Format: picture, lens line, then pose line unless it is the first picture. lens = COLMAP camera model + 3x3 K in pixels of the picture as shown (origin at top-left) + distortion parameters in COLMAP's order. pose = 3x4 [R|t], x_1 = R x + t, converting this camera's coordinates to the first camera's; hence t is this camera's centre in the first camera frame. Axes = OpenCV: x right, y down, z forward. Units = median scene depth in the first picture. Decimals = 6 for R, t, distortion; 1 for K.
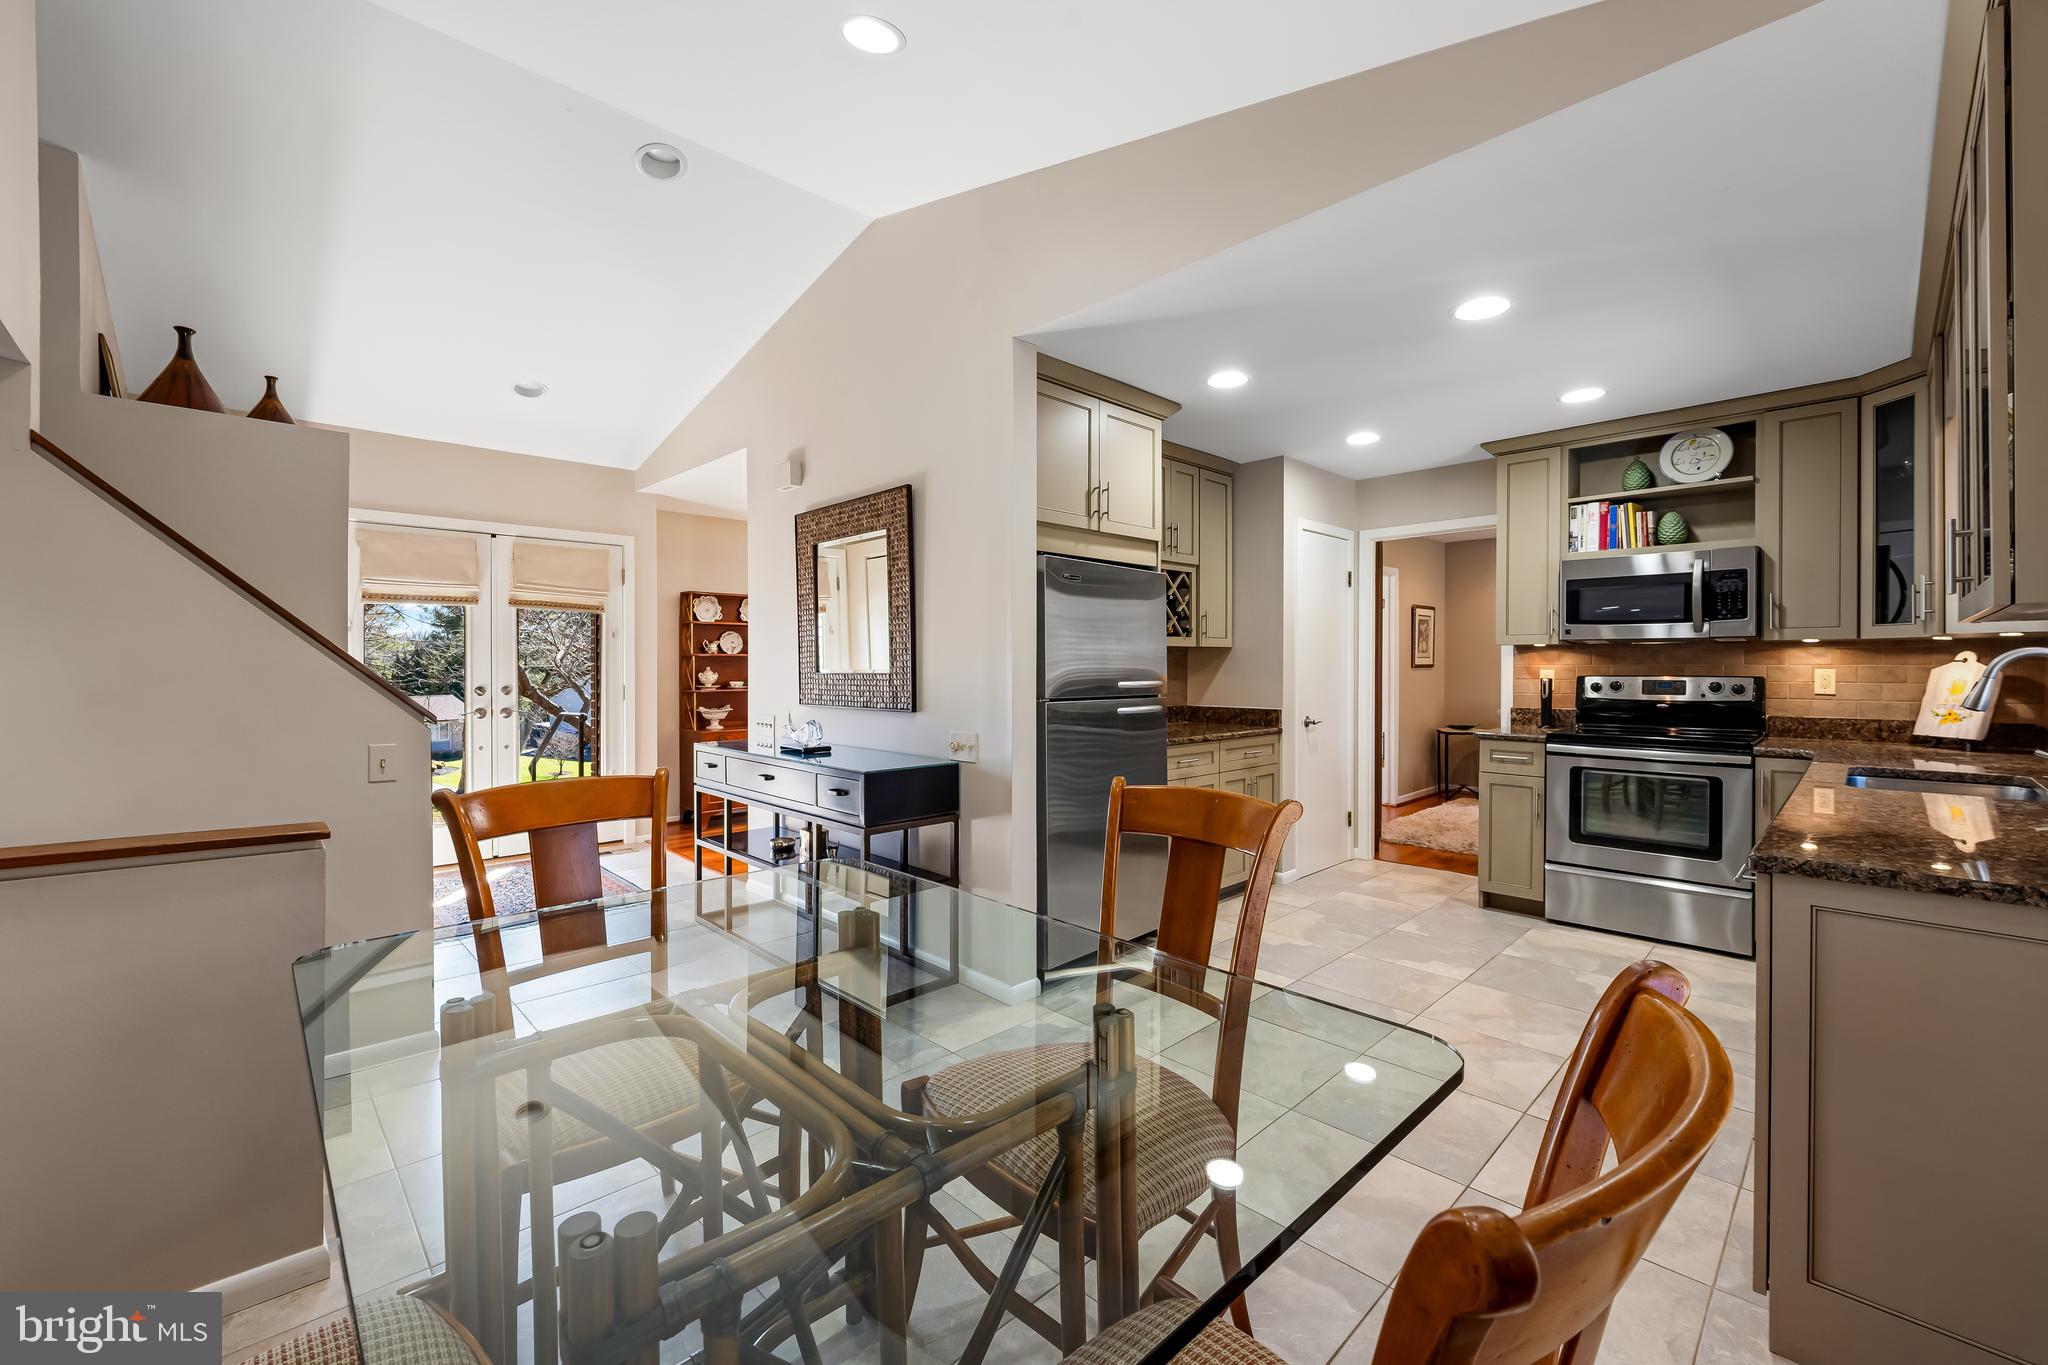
lens RADIAL K [[833.9, 0, 1029.6], [0, 833.9, 669.6], [0, 0, 1]] dist [-0.002394, -0.000112]
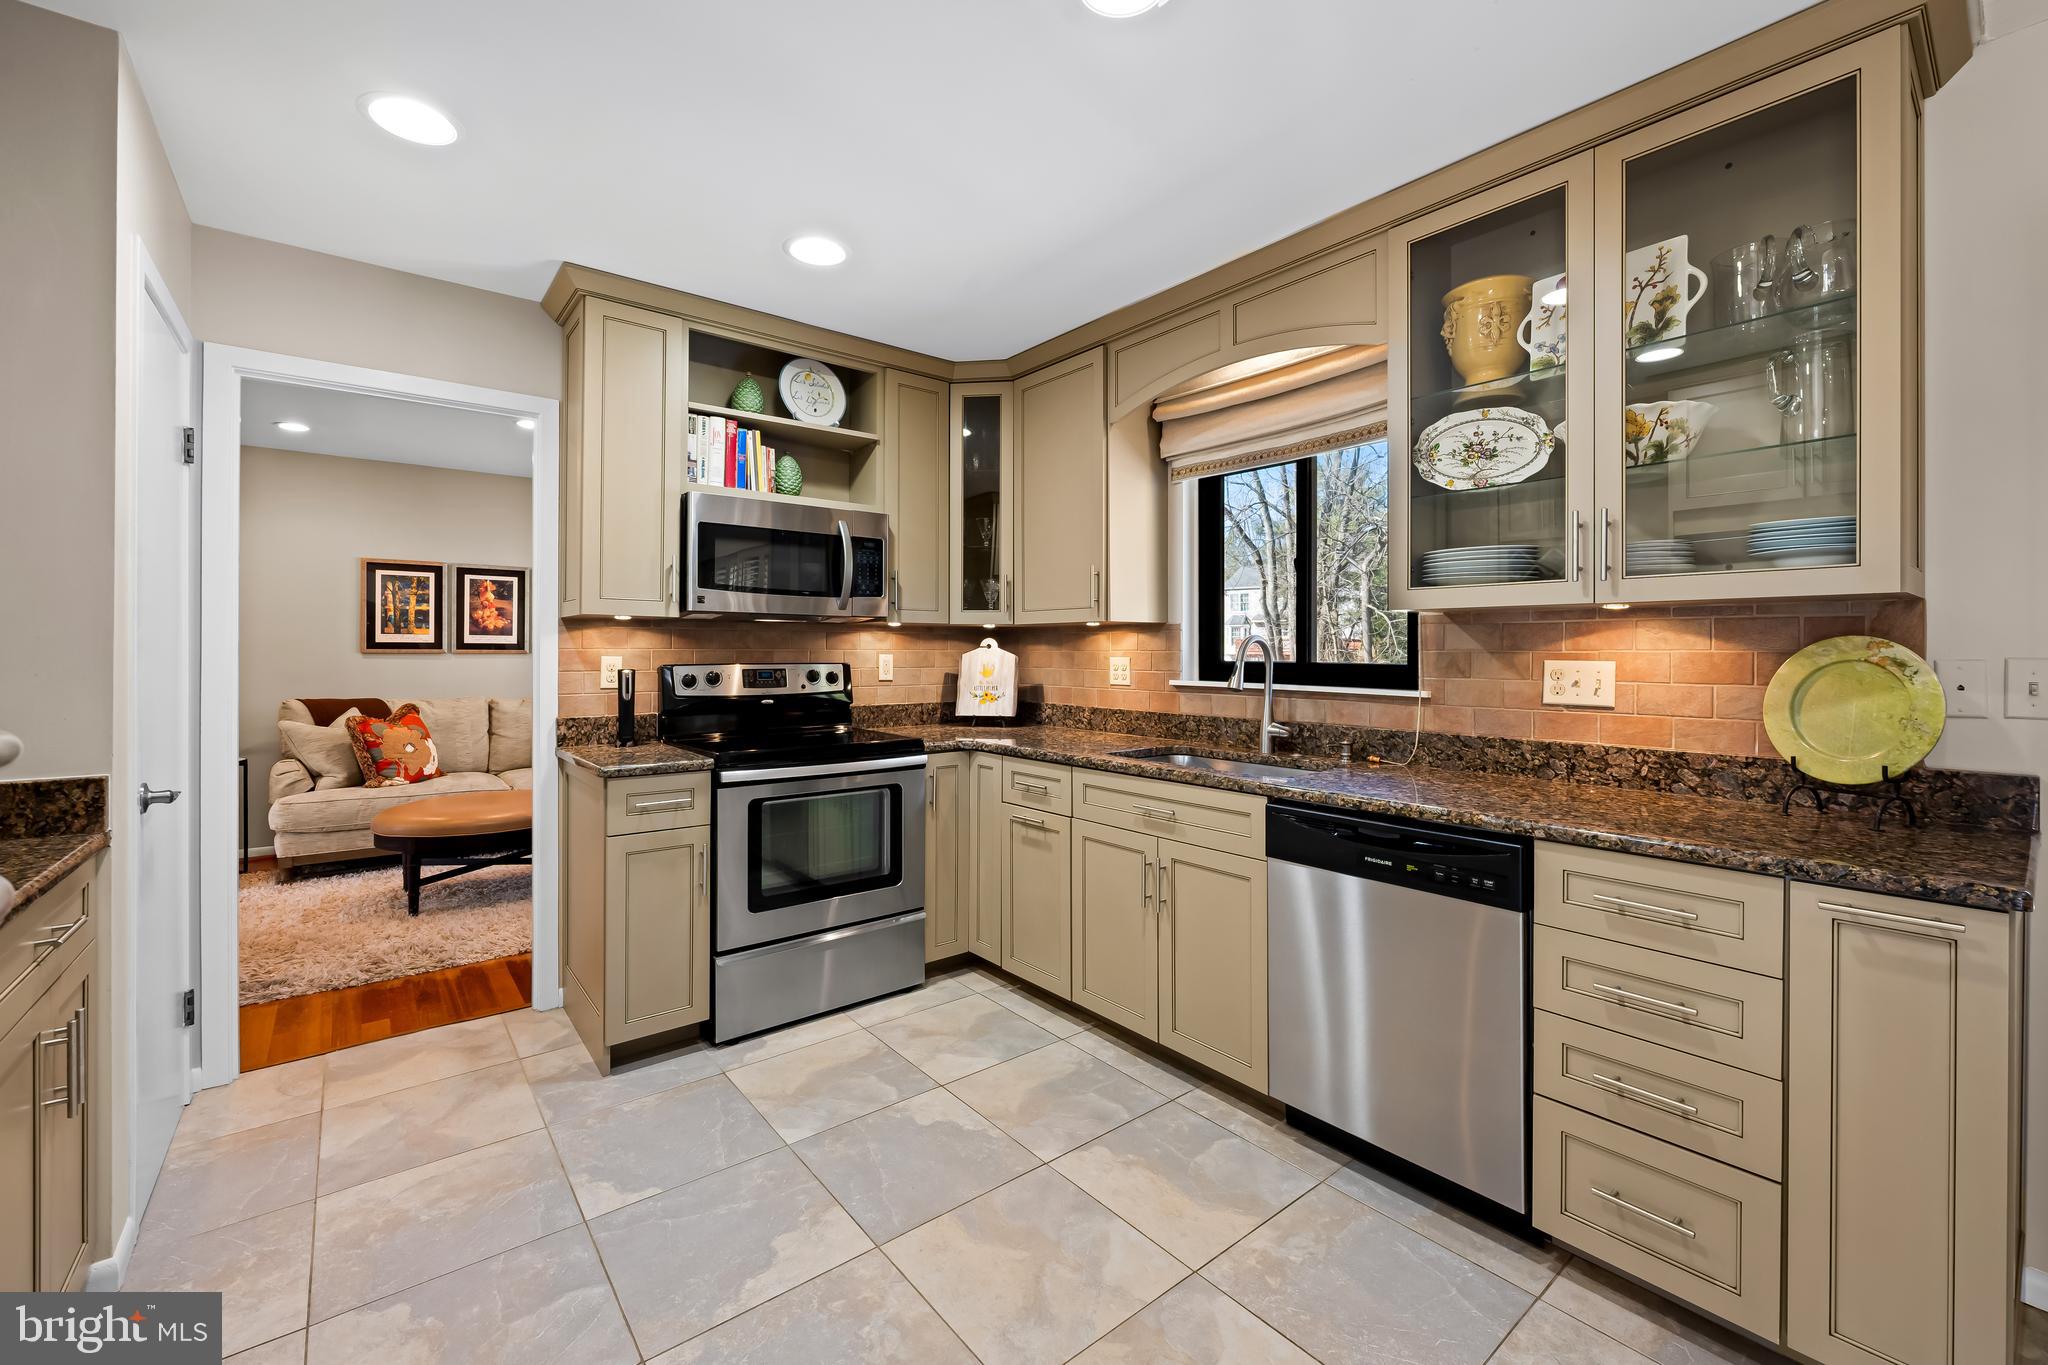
lens RADIAL K [[839.1, 0, 1024.0], [0, 839.1, 652.4], [0, 0, 1]] dist [-0.002391, -0.000670]
pose [[0.098619, 0.000188, 0.995125, 0.000801], [0.002630, 0.999996, -0.000450, -0.001727], [-0.995122, 0.002662, 0.098619, 0.697799]]
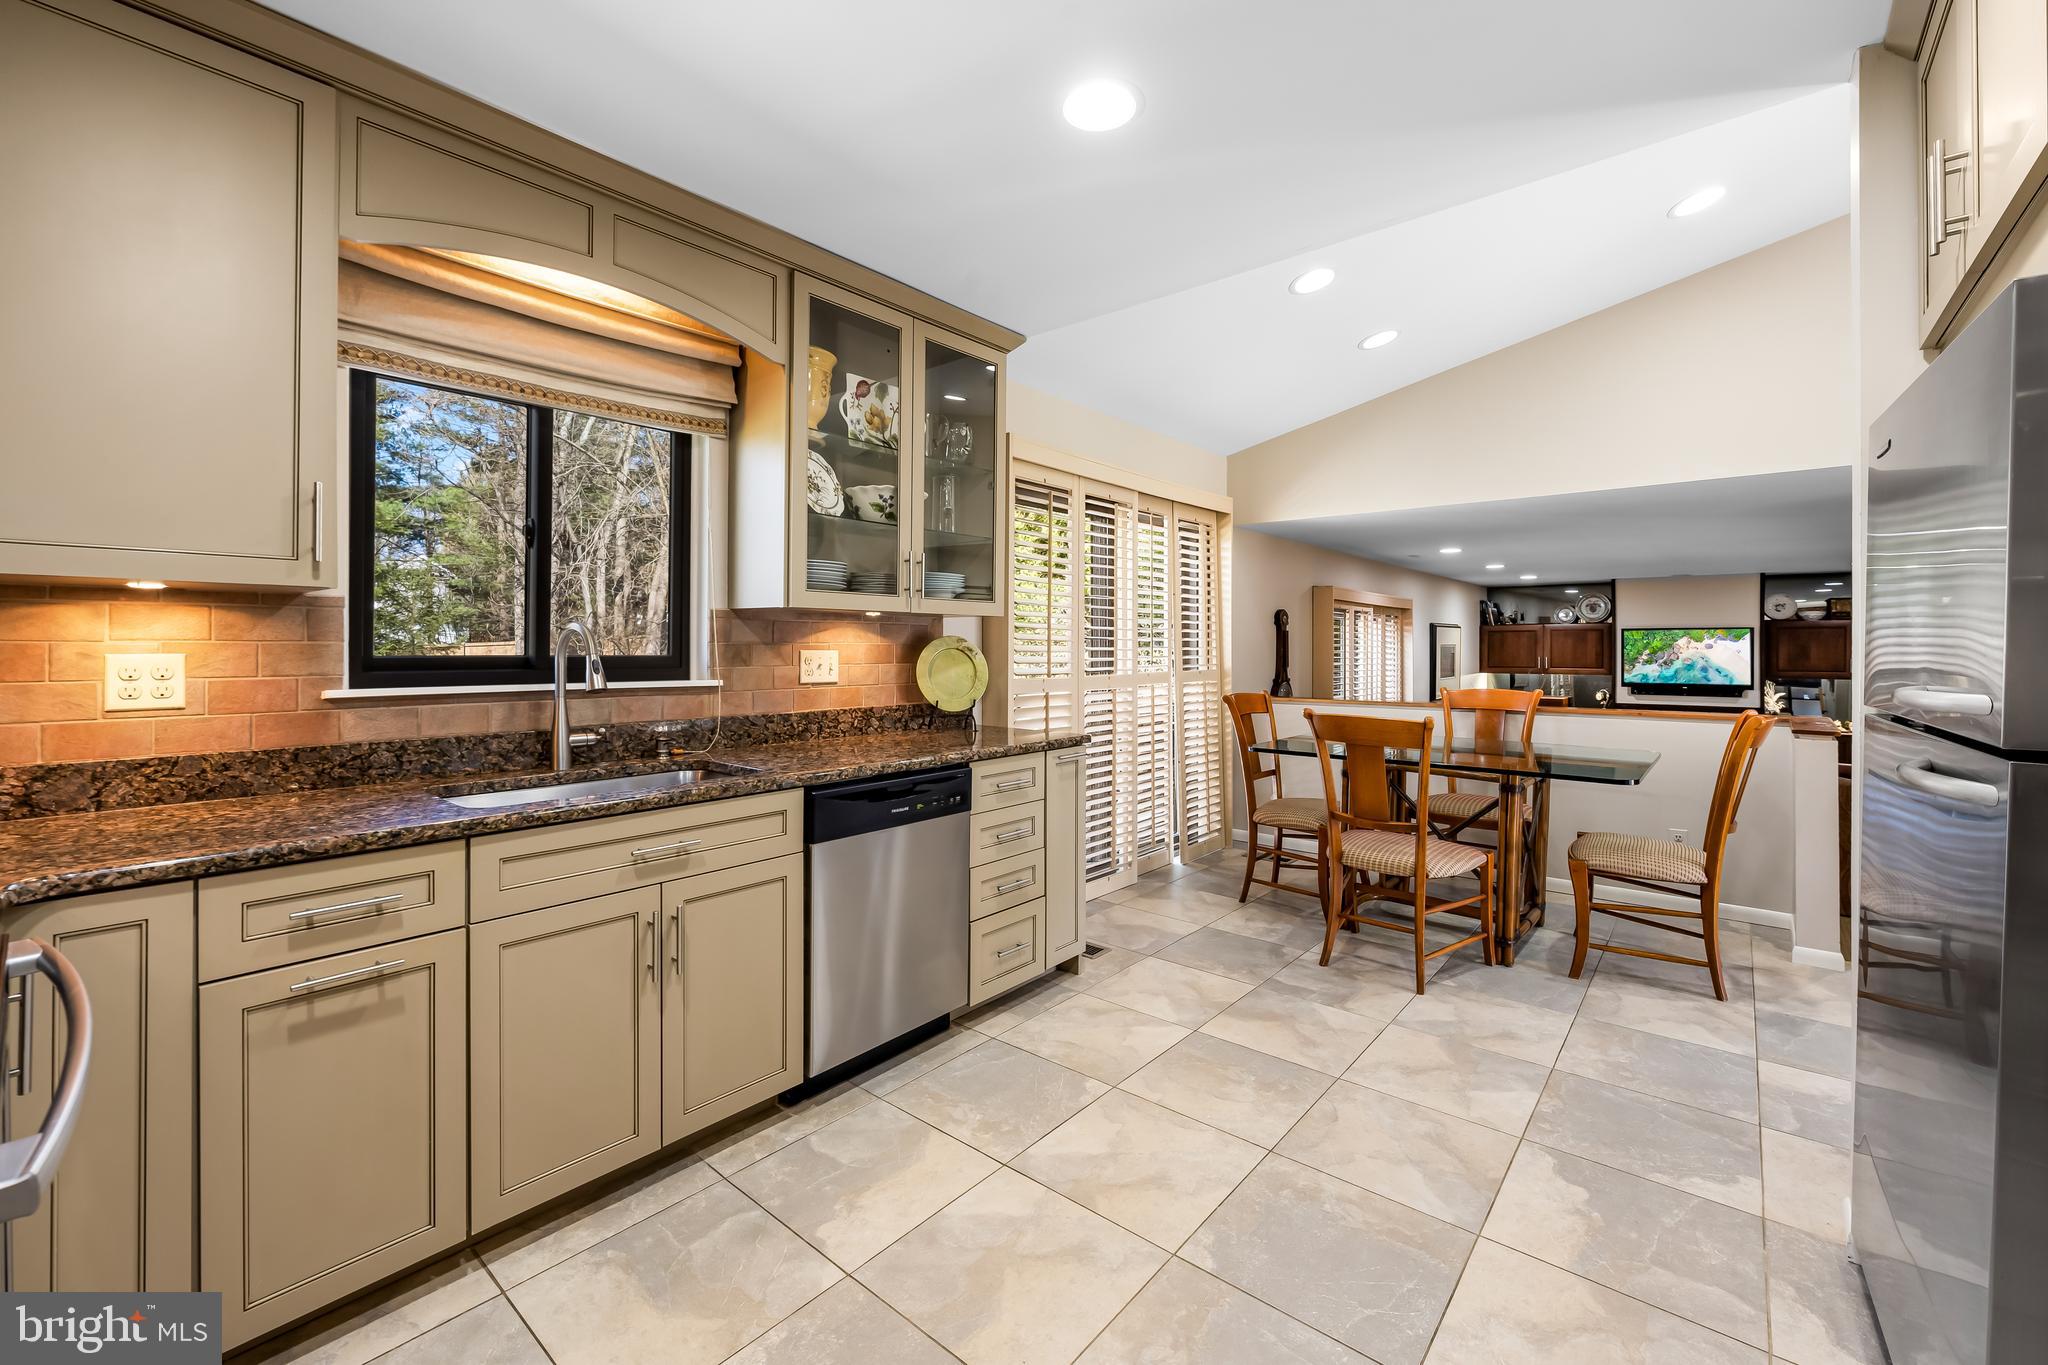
lens RADIAL K [[839.1, 0, 1024.0], [0, 839.1, 652.4], [0, 0, 1]] dist [-0.002391, -0.000670]
pose [[-0.996173, 0.000003, -0.087404, 0.455831], [-0.001139, 0.999915, 0.013014, -0.003543], [0.087397, 0.013064, -0.996088, 1.146801]]
